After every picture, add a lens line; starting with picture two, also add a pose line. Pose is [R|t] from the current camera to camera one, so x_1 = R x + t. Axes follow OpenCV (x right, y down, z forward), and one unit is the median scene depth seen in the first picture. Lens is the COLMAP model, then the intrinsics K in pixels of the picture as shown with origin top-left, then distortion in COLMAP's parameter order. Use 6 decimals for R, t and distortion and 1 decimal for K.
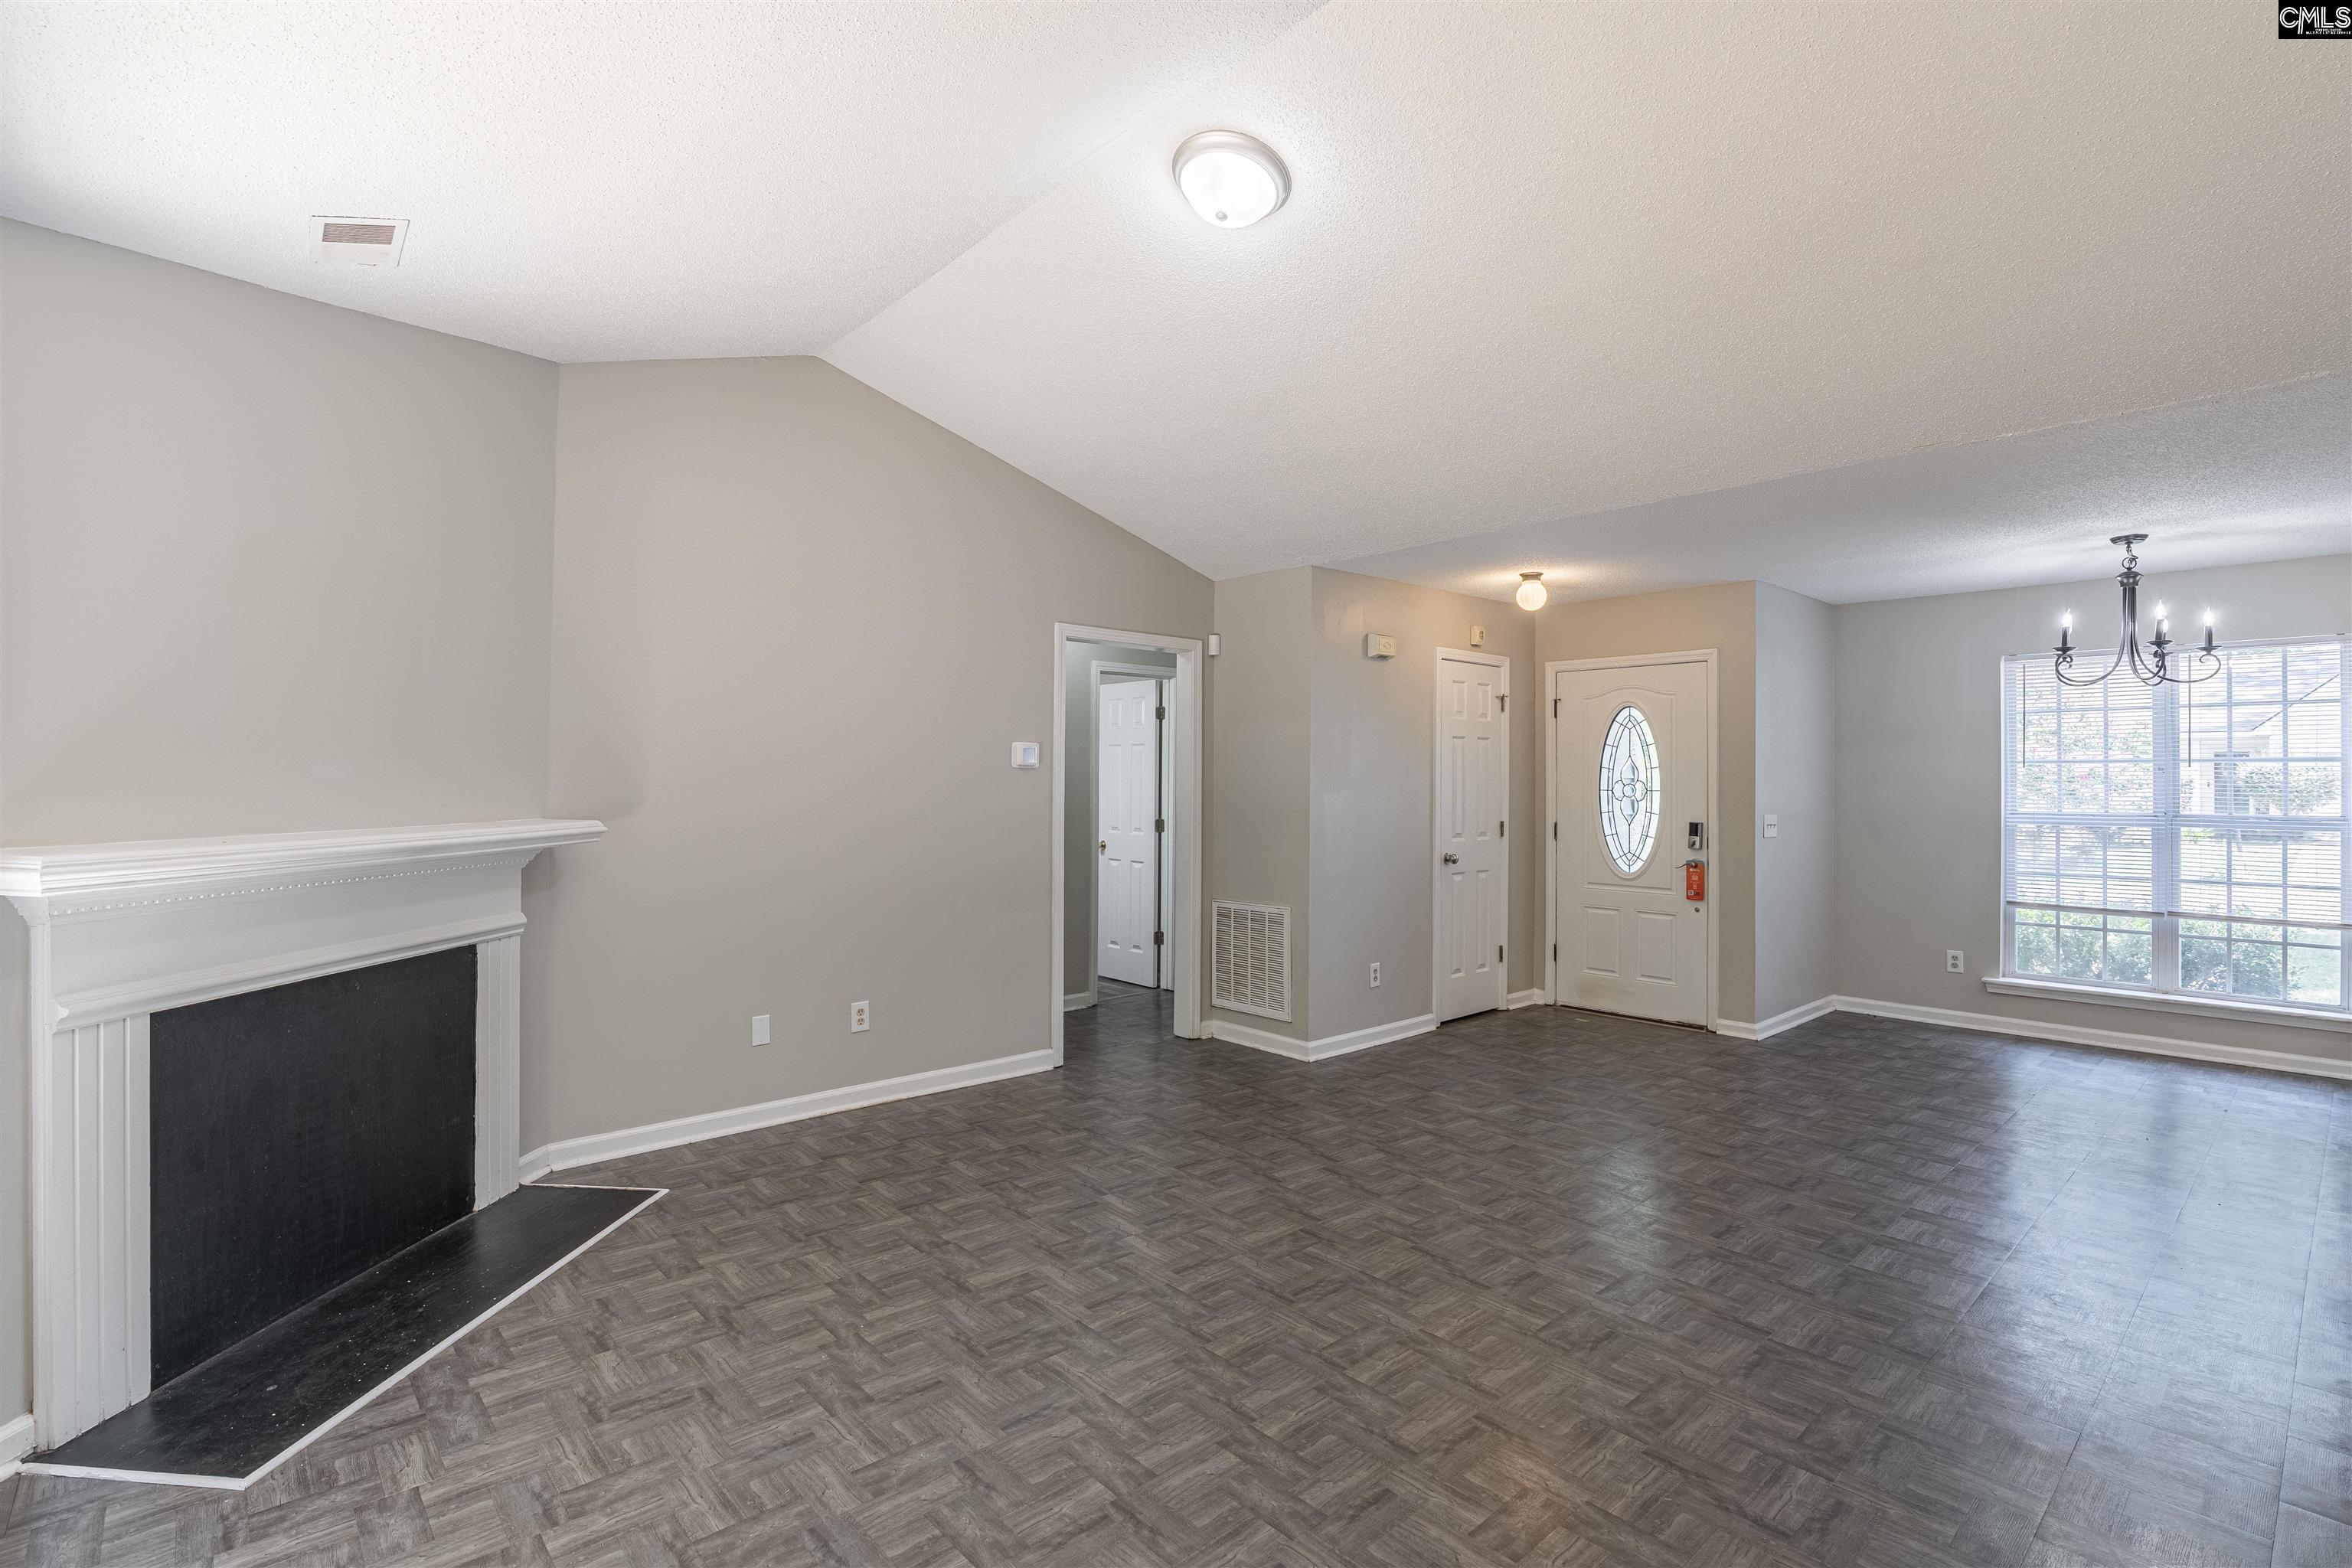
lens RADIAL K [[1140.0, 0, 1131.4], [0, 1140.0, 766.5], [0, 0, 1]] dist [-0.018614, 0.000022]
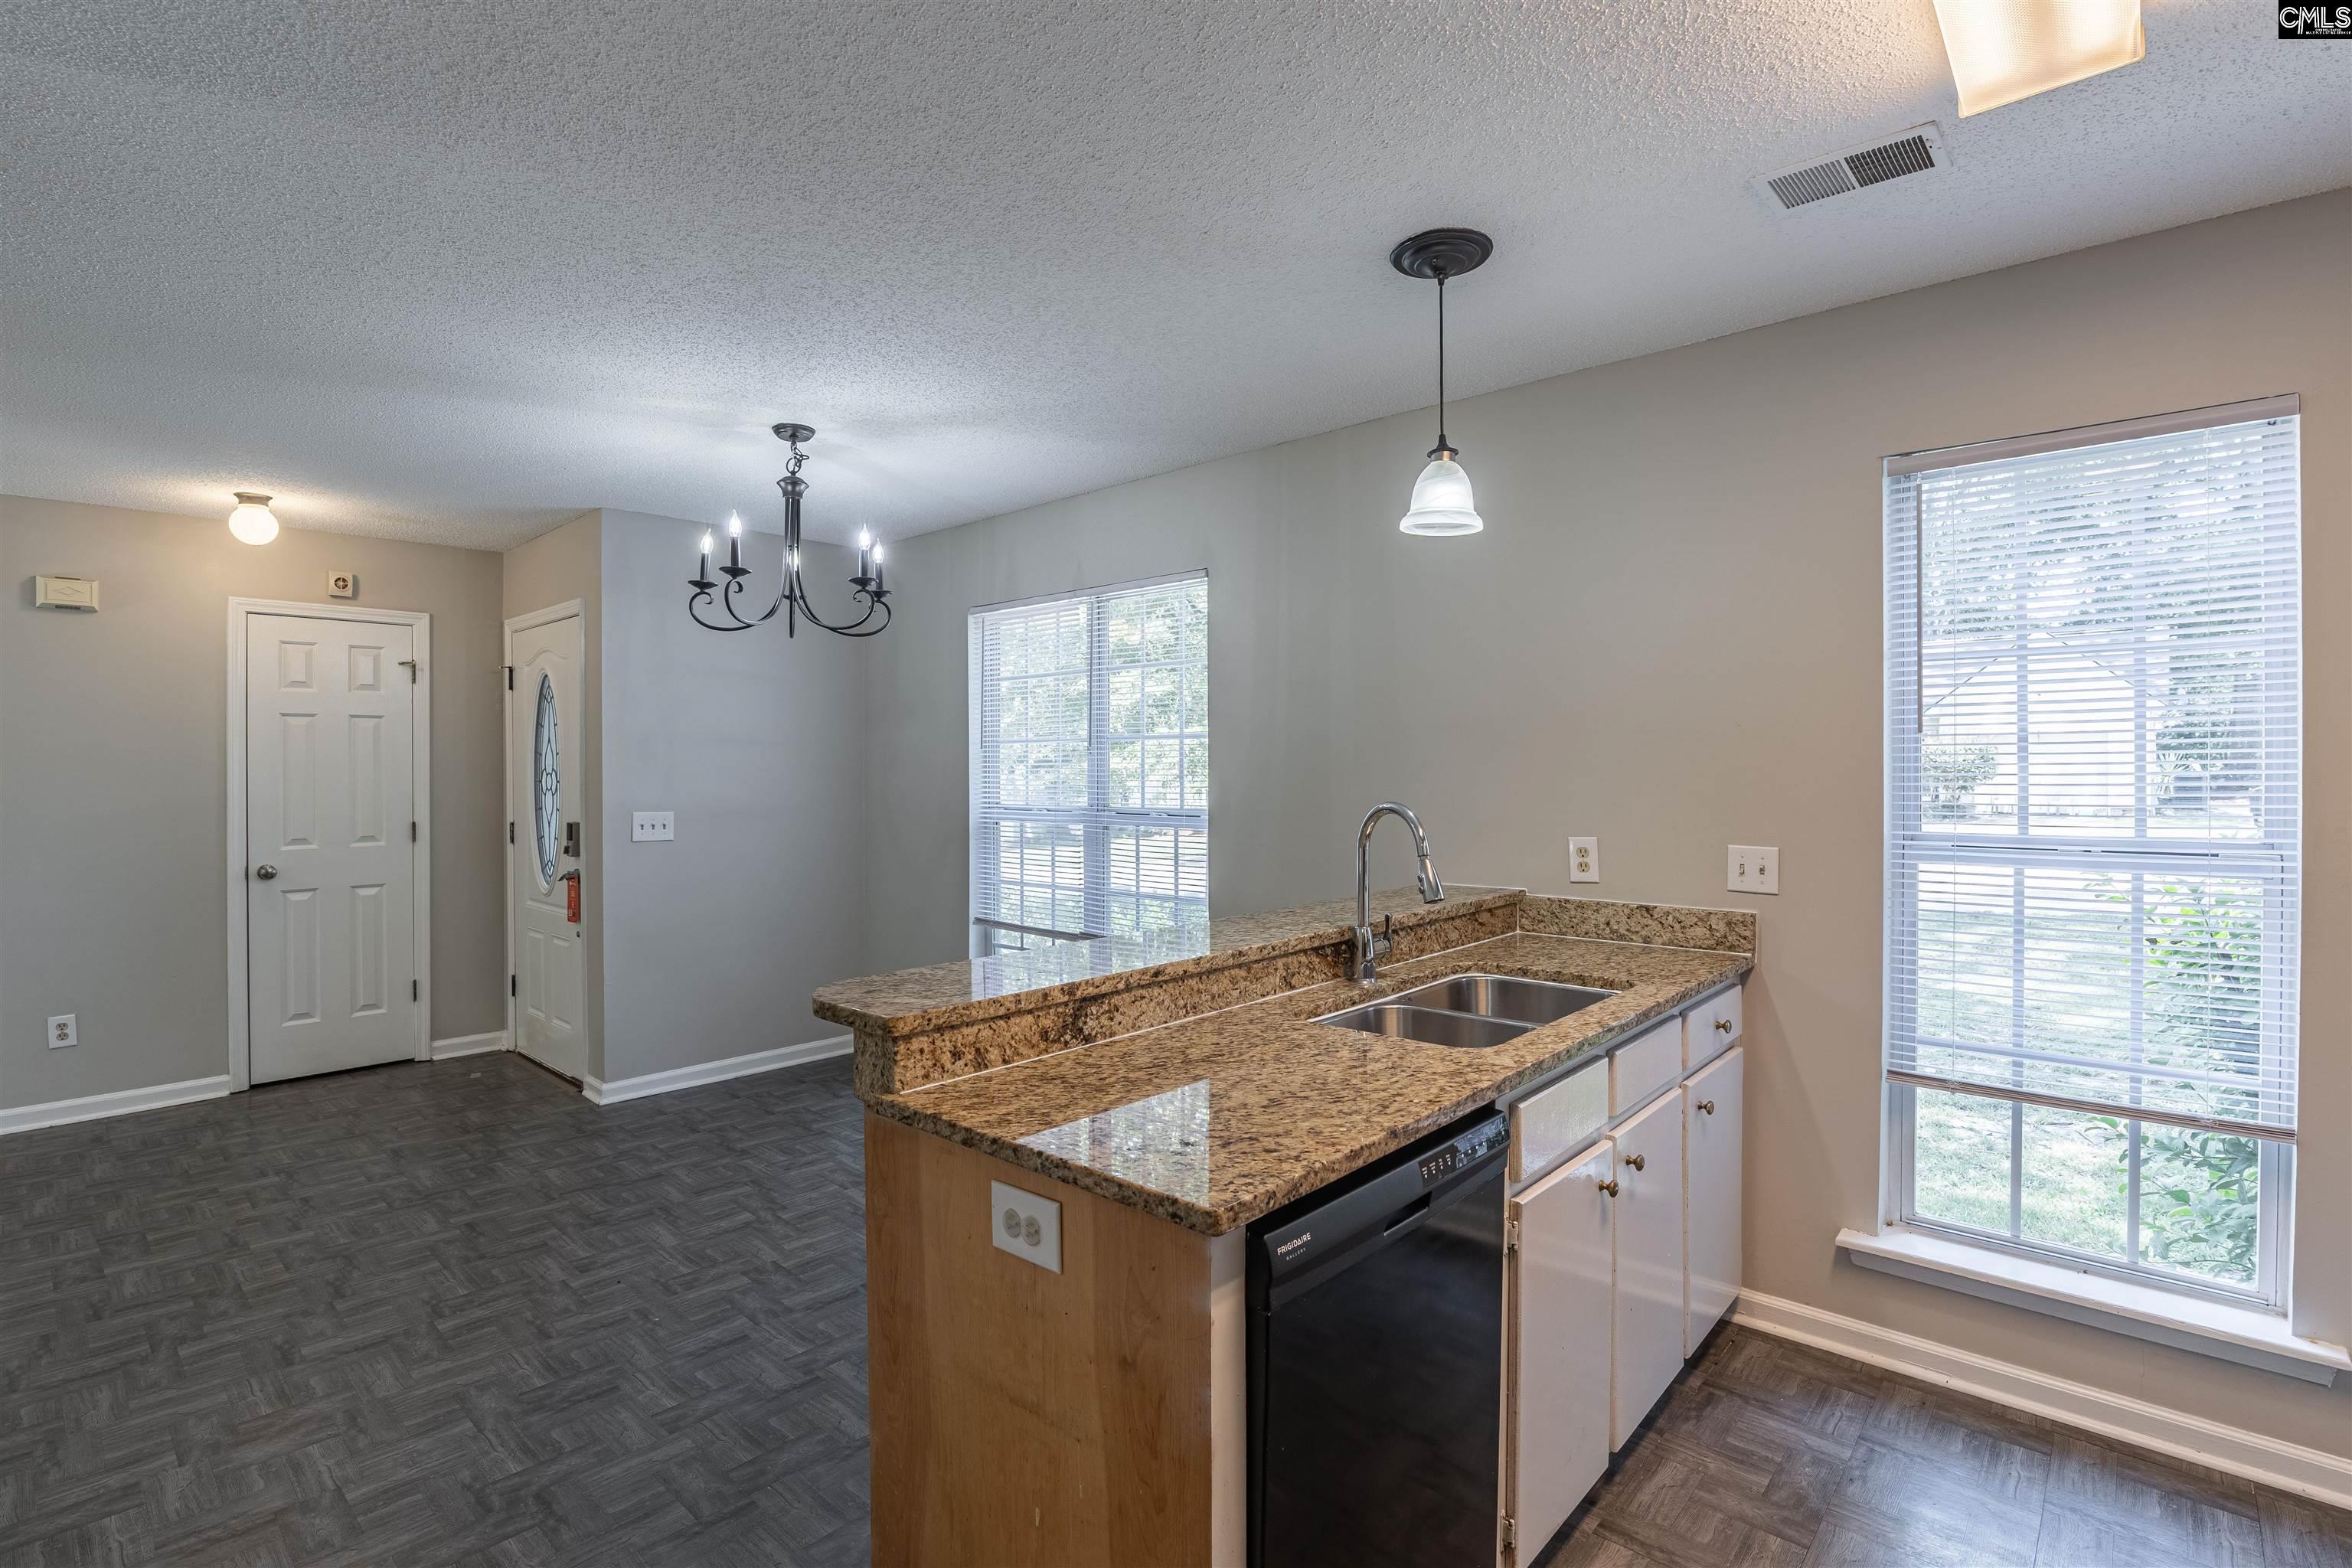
lens RADIAL K [[1115.1, 0, 1178.2], [0, 1115.1, 773.7], [0, 0, 1]] dist [-0.020144, 0.000426]
pose [[0.995483, -0.008476, 0.094562, 1.064408], [0.006796, 0.999814, 0.018073, 0.006210], [-0.094698, -0.017348, 0.995355, 0.260865]]
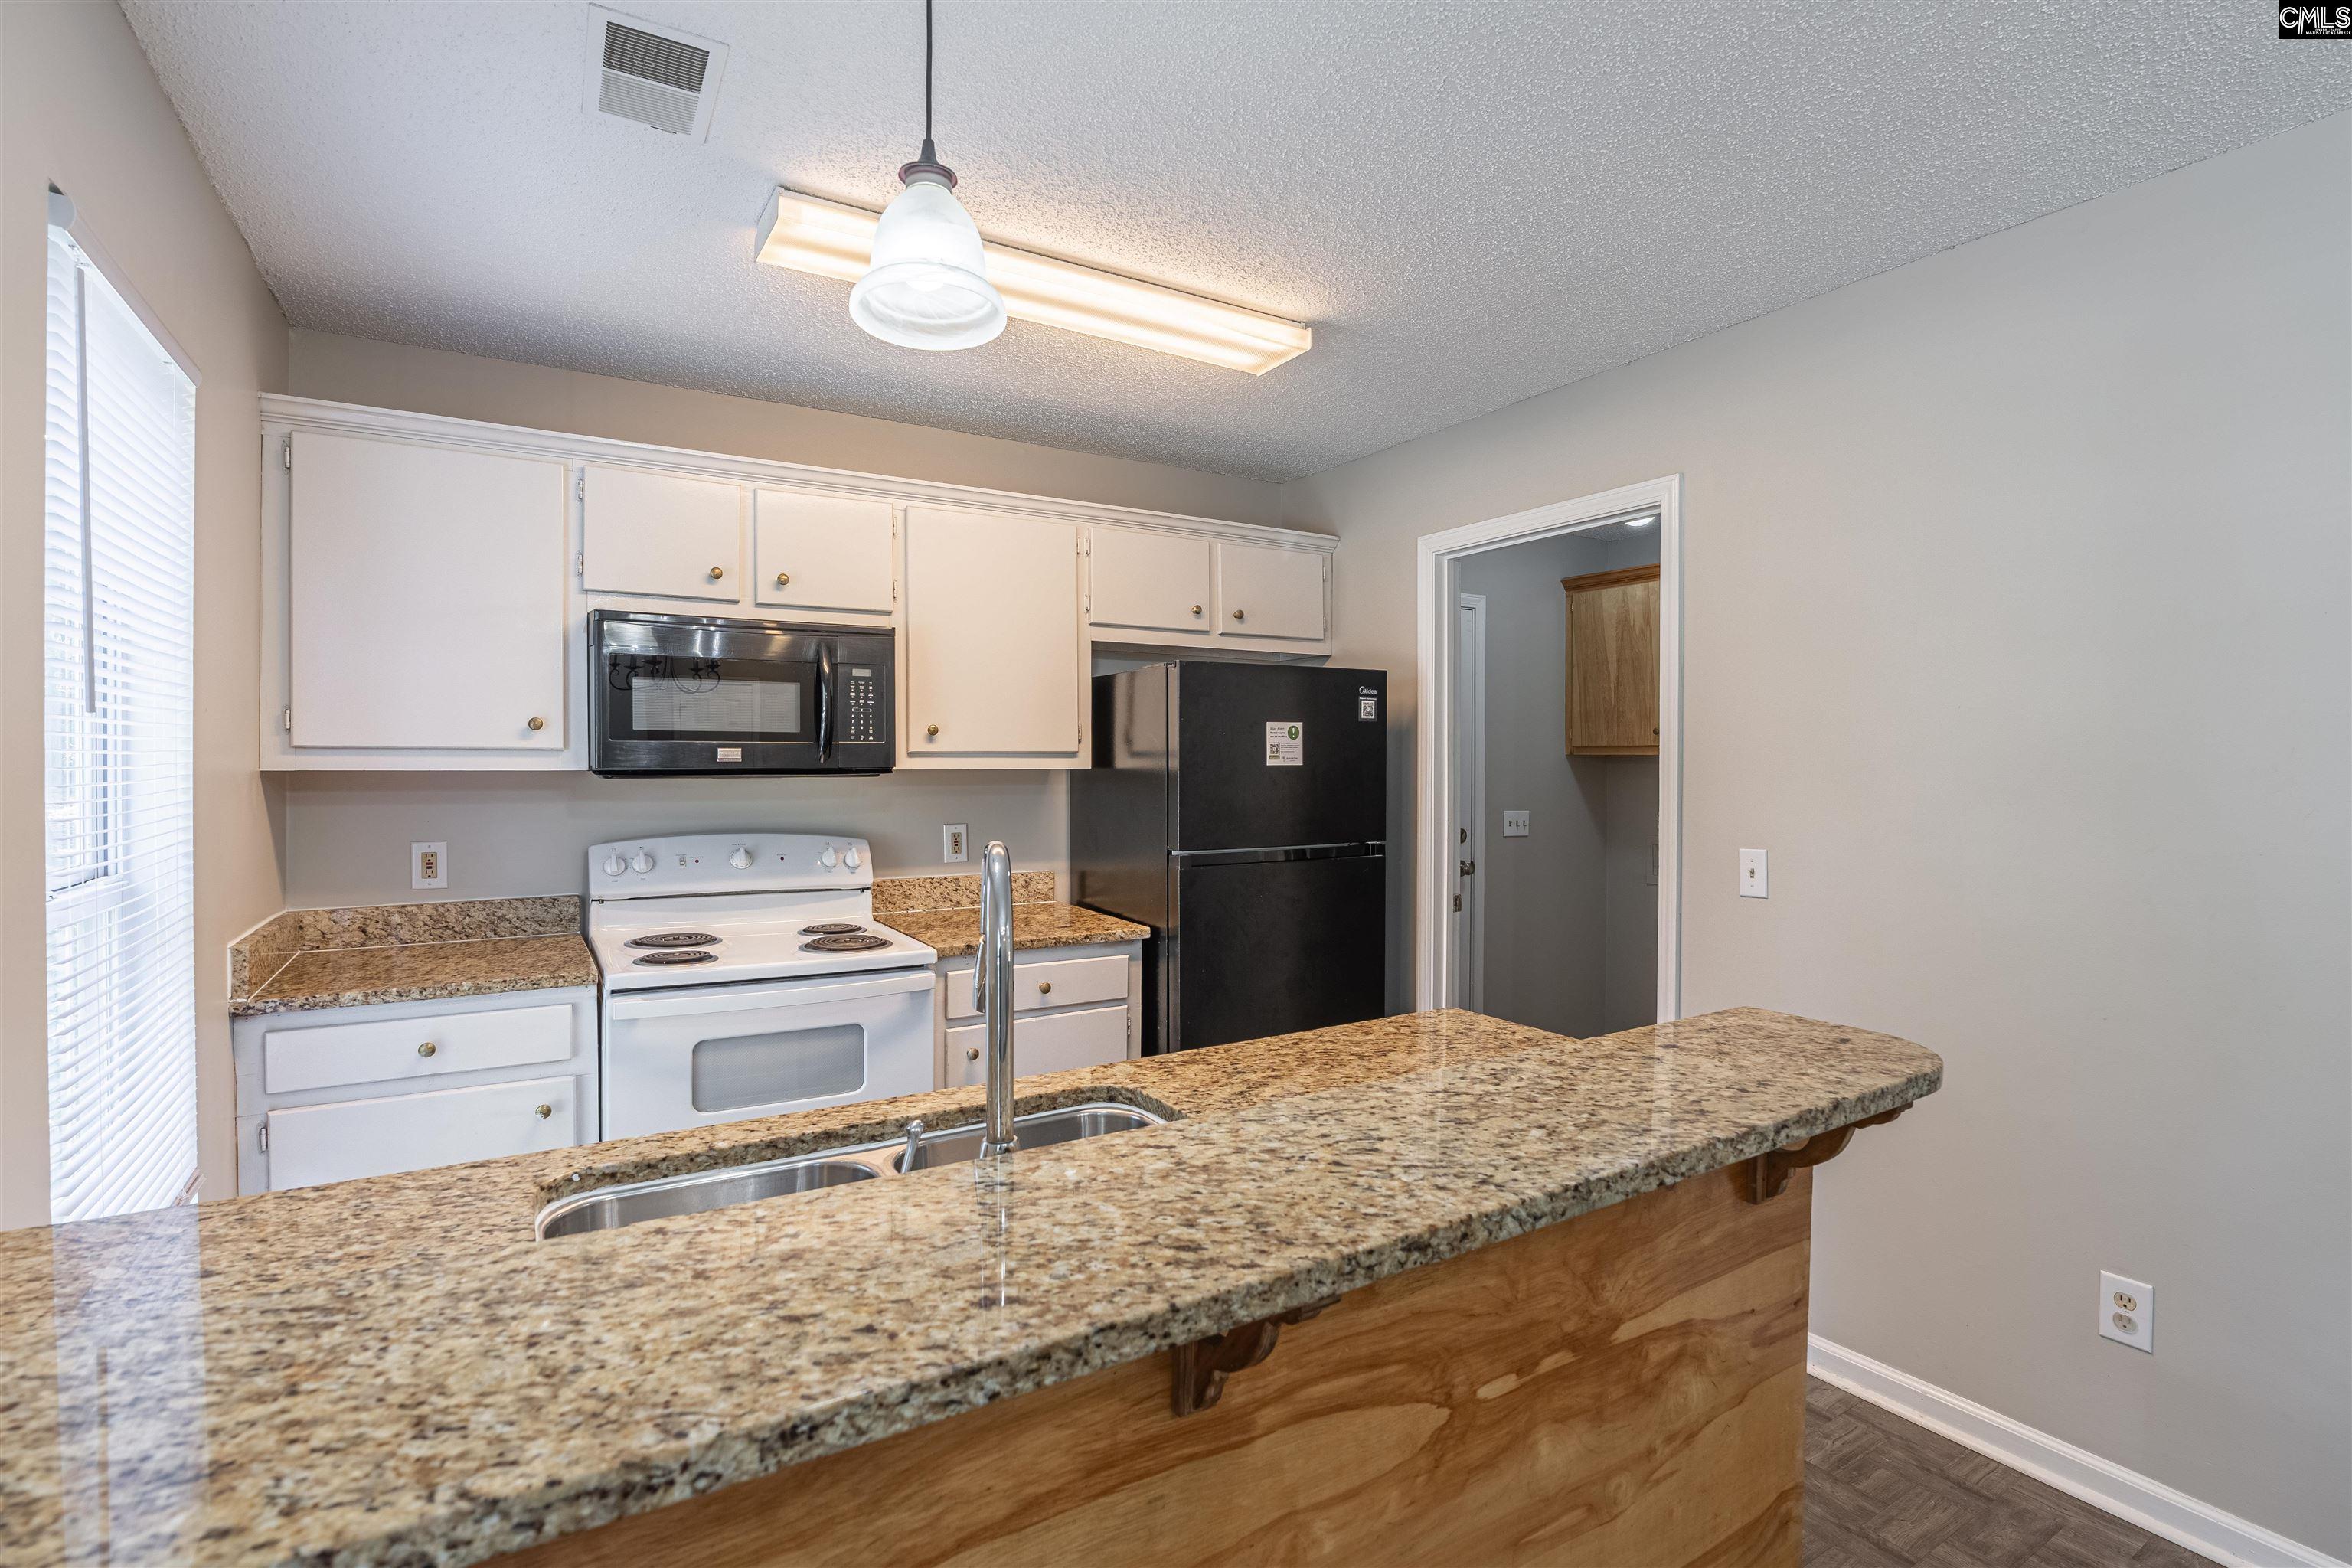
lens RADIAL K [[1102.2, 0, 1198.3], [0, 1102.2, 778.4], [0, 0, 1]] dist [-0.030782, 0.004682]
pose [[-0.983622, -0.006407, 0.180129, 1.116239], [-0.006776, 0.999976, -0.001428, 0.014499], [-0.180116, -0.002625, -0.983642, 0.949851]]
